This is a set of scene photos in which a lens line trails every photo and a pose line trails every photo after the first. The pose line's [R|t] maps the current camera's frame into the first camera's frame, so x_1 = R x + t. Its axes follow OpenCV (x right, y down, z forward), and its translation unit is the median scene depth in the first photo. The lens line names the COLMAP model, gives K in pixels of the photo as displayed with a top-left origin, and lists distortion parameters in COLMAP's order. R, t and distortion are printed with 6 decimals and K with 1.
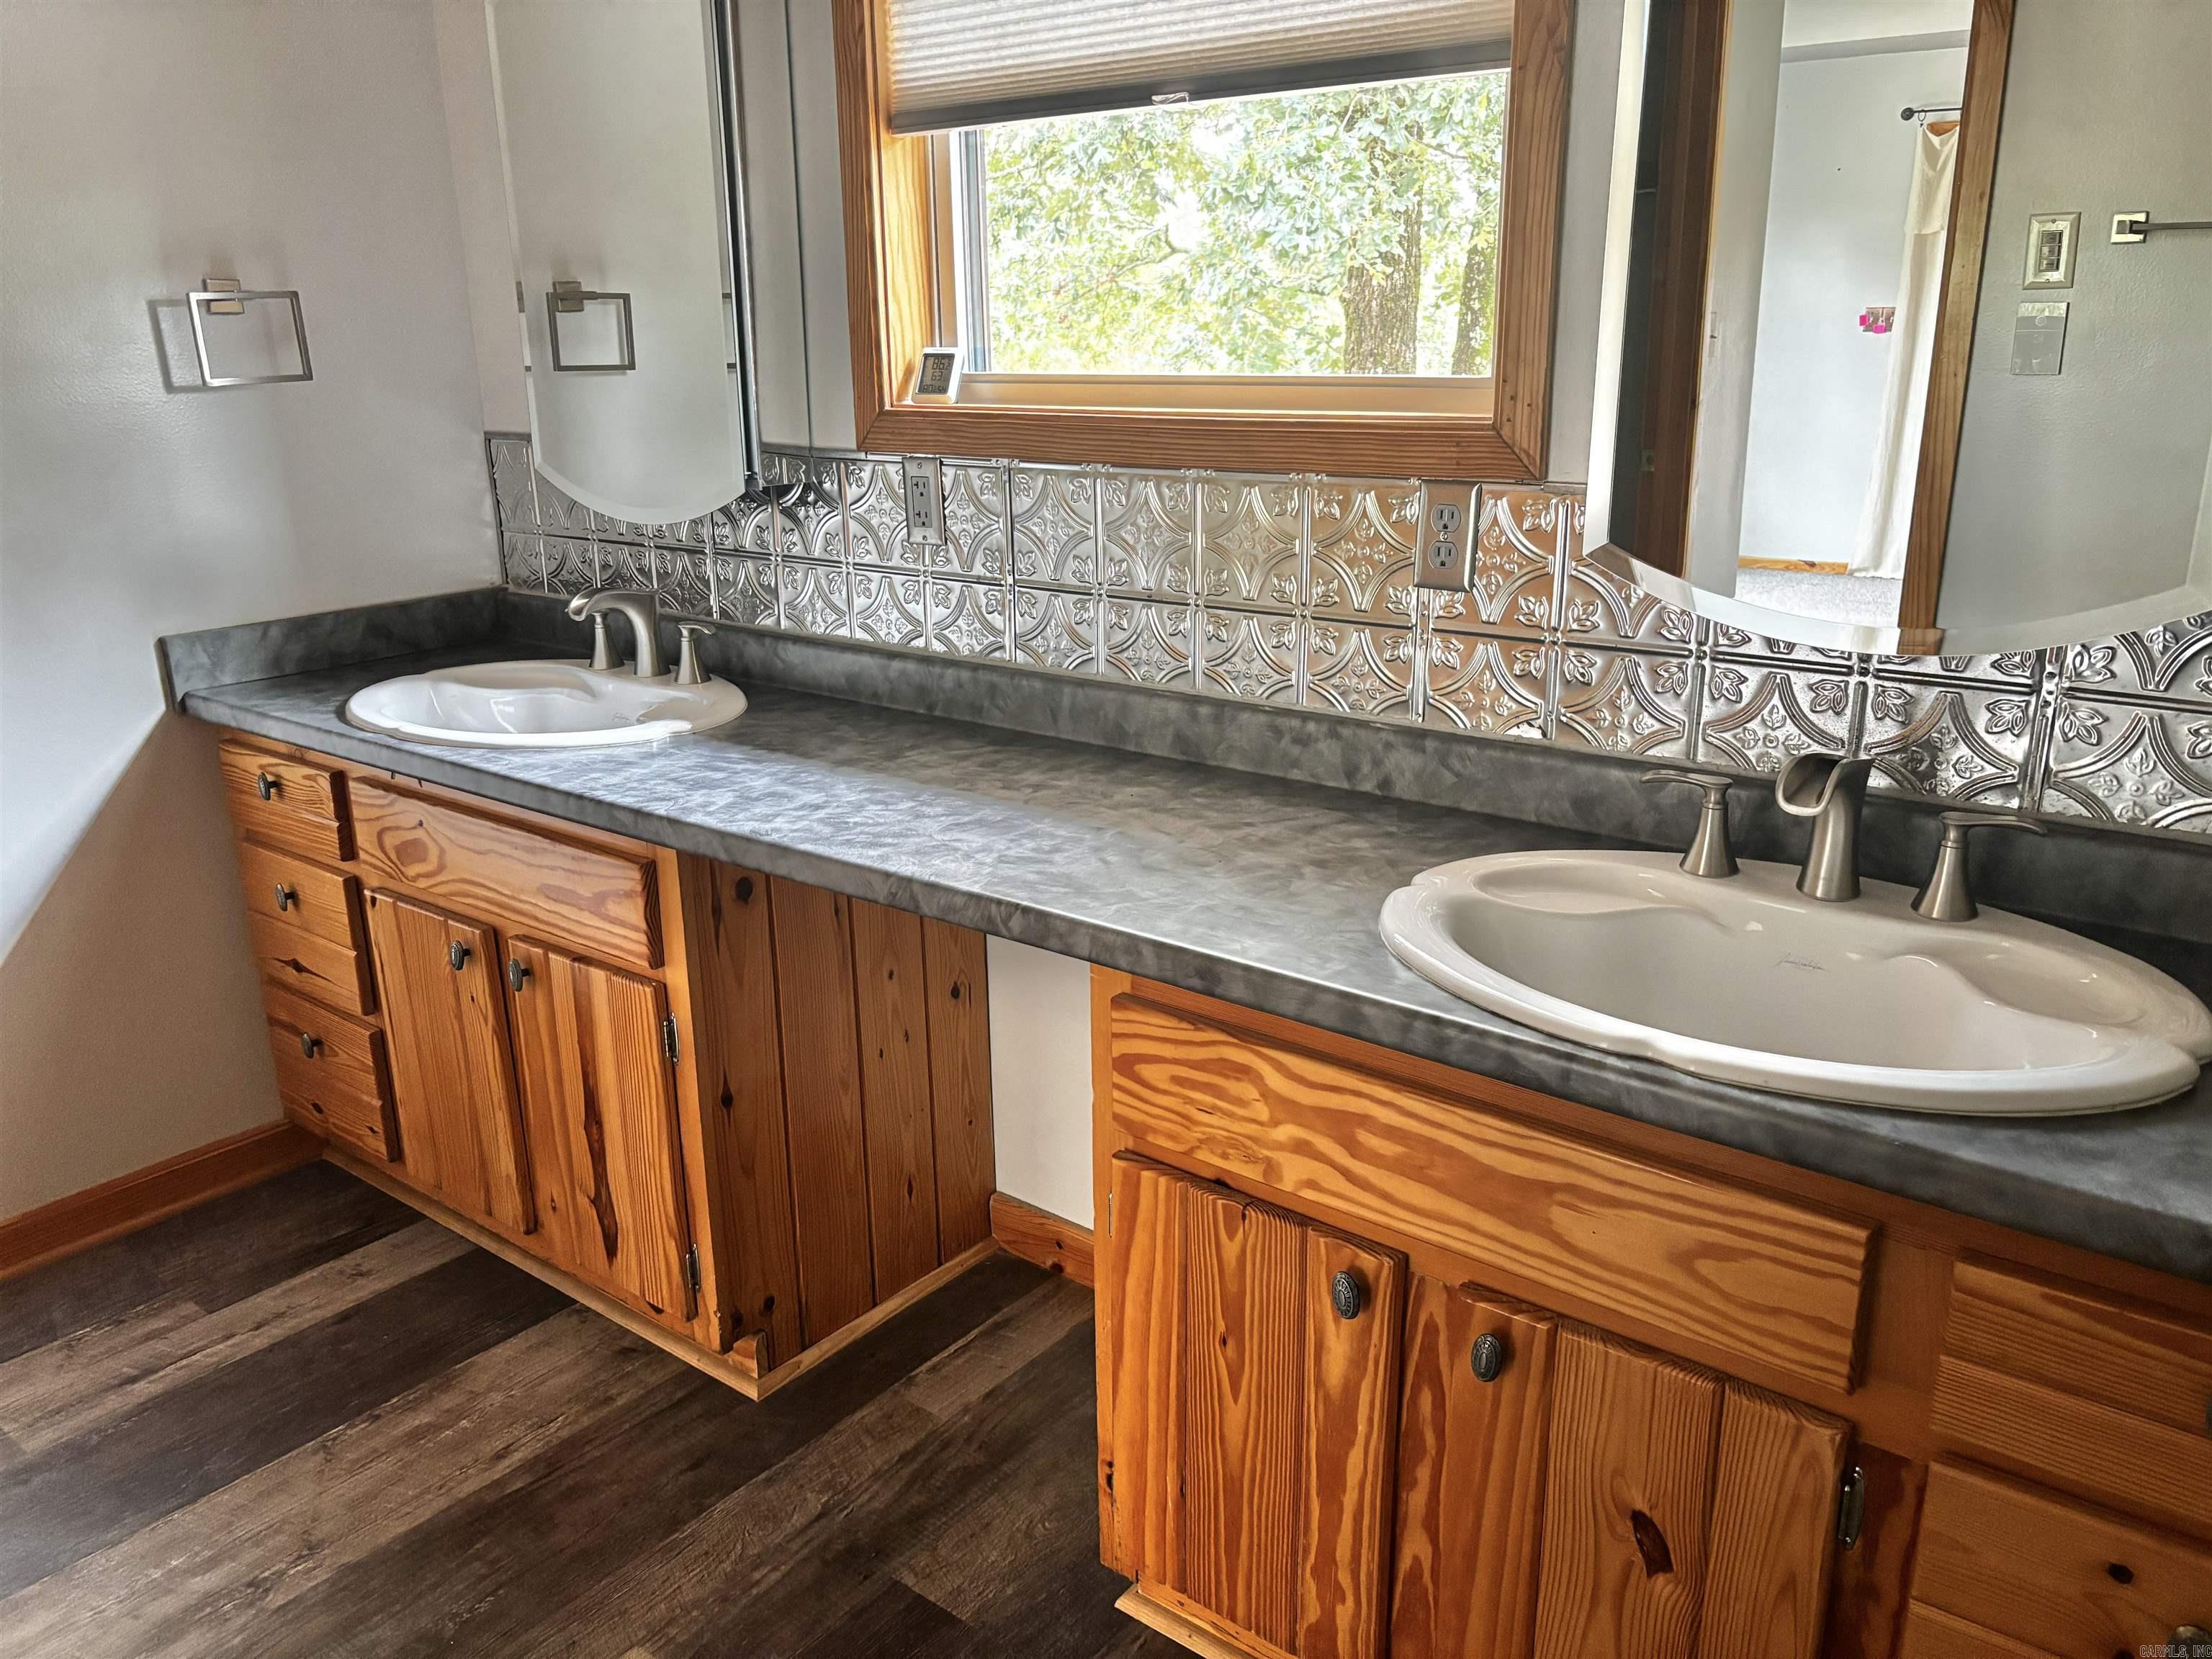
lens RADIAL K [[1687.4, 0, 1106.0], [0, 1687.4, 829.5], [0, 0, 1]] dist [-0.001368, -0.002598]
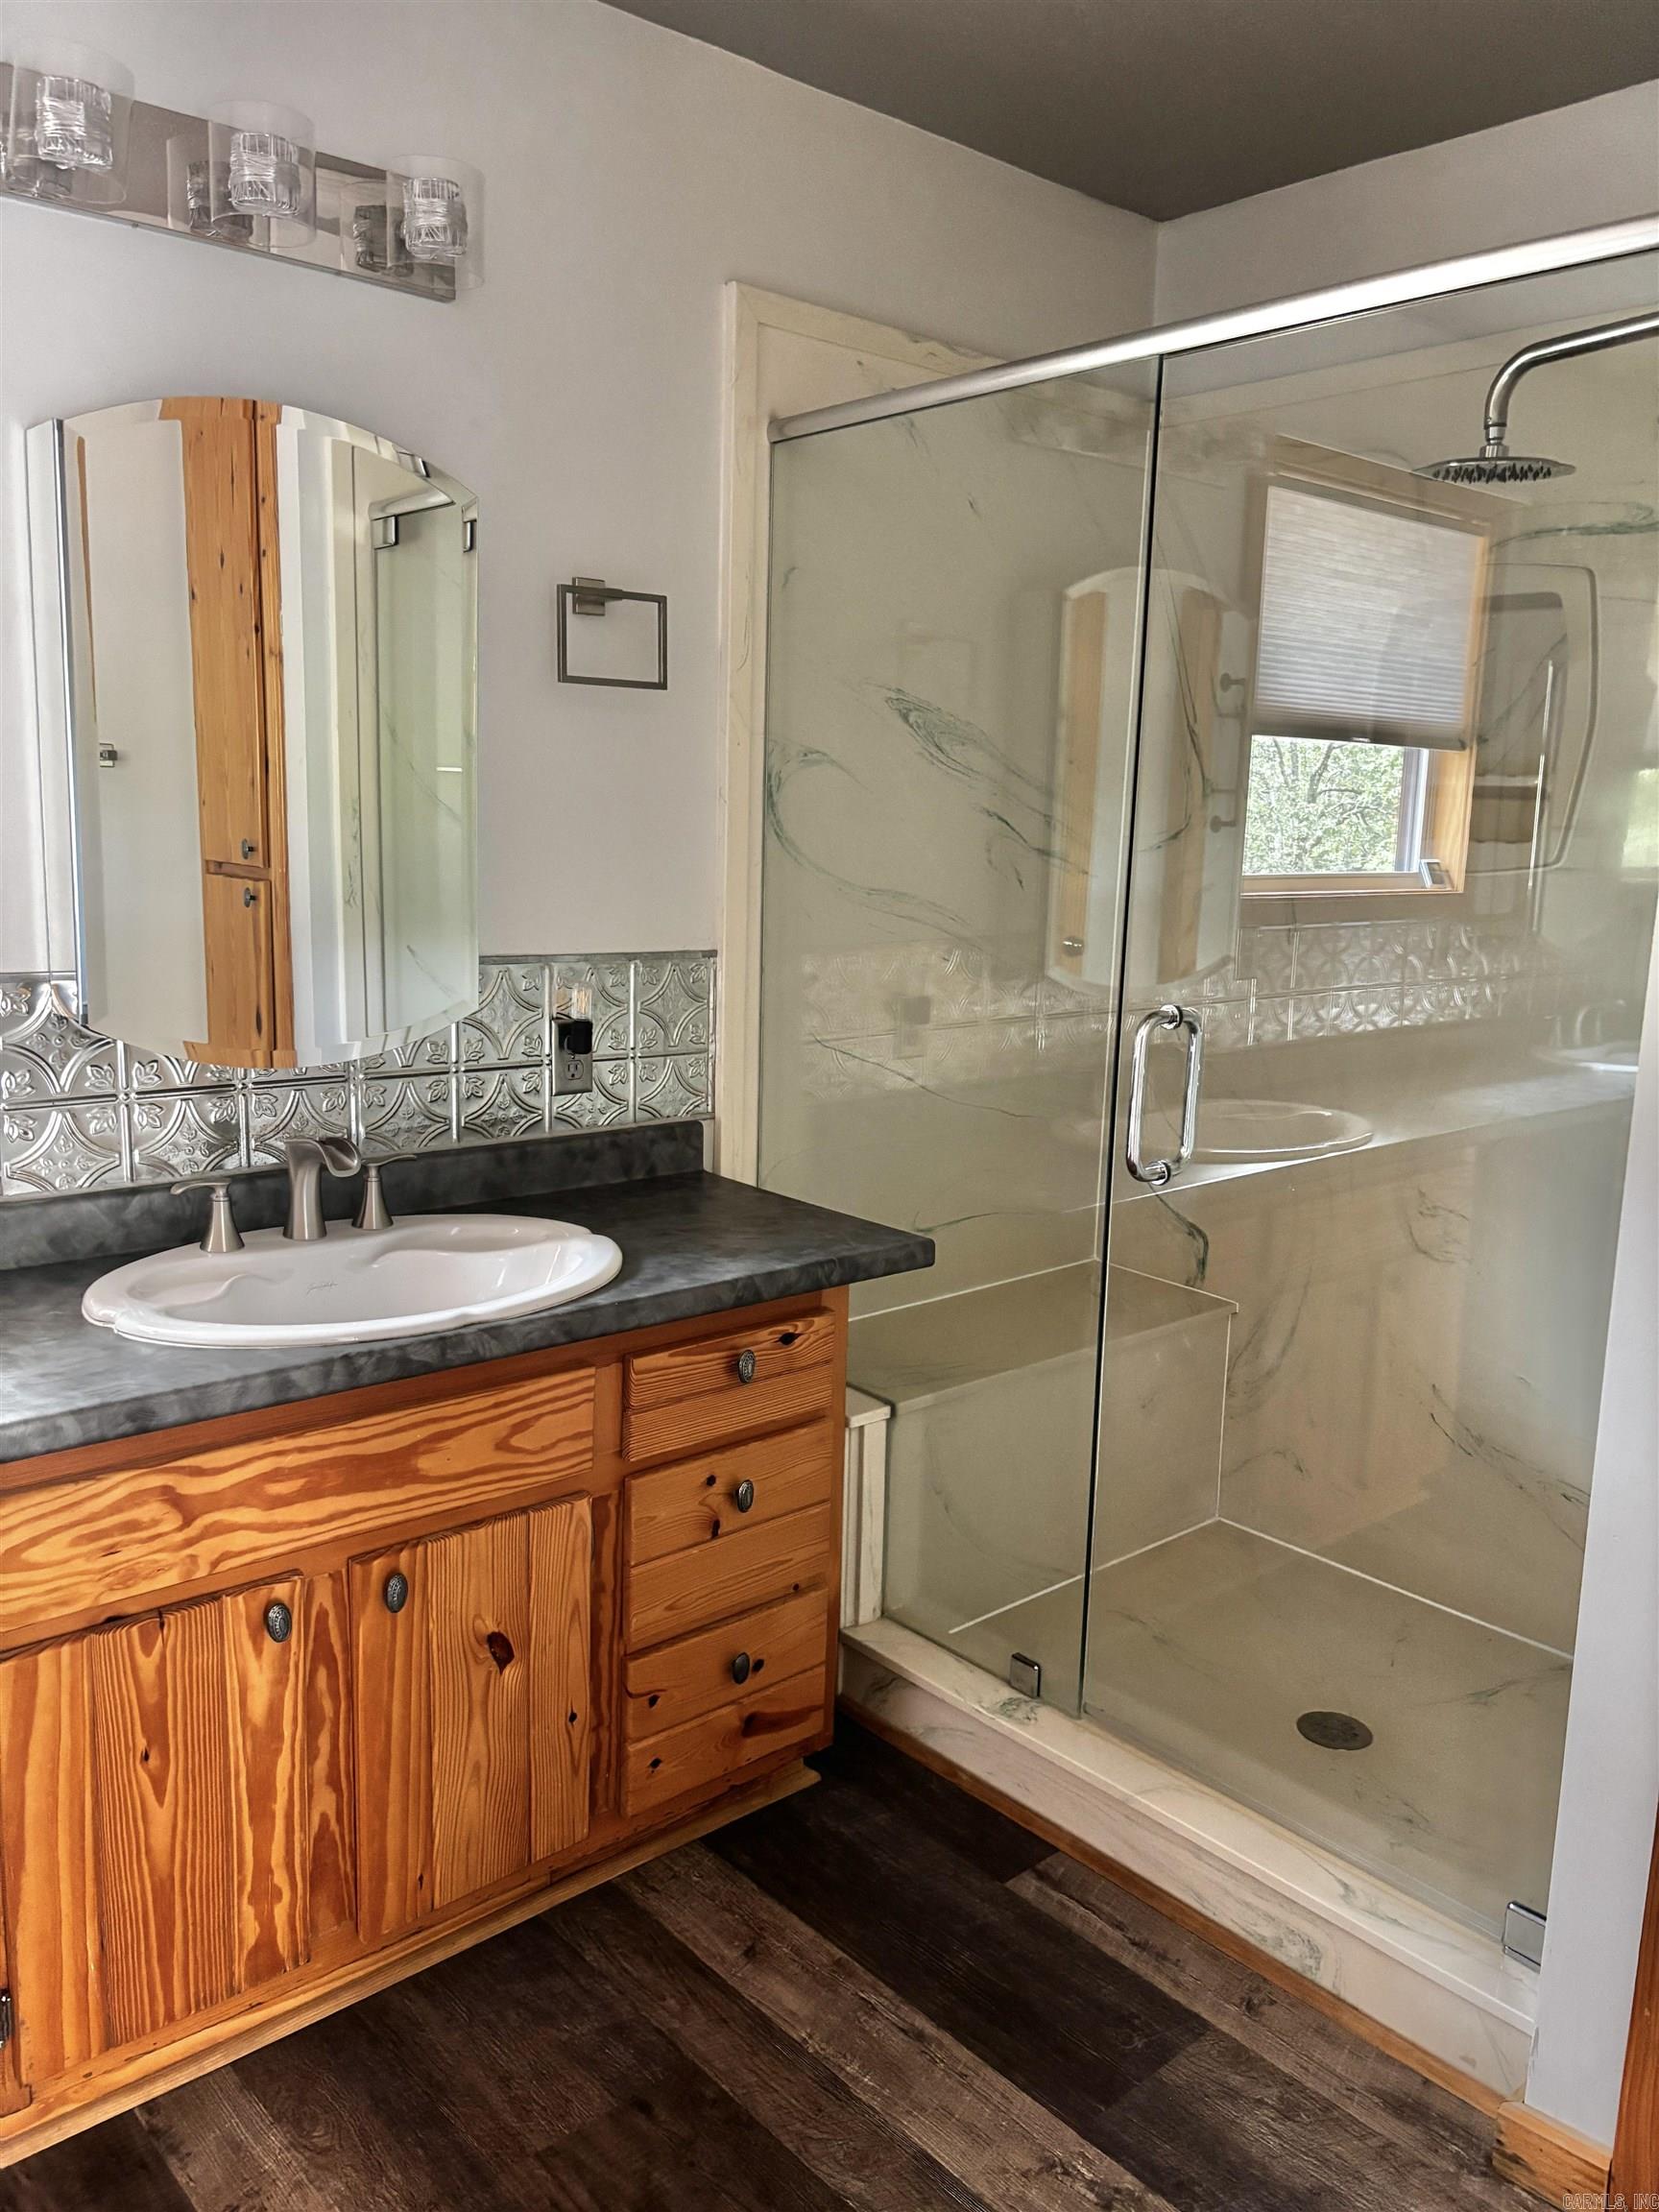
lens RADIAL K [[1687.4, 0, 829.5], [0, 1687.4, 1106.0], [0, 0, 1]] dist [-0.001368, -0.002598]
pose [[0.171011, -0.153249, 0.973278, -0.904515], [0.253584, 0.961397, 0.106822, -0.112834], [-0.952077, 0.228540, 0.203271, 0.275293]]
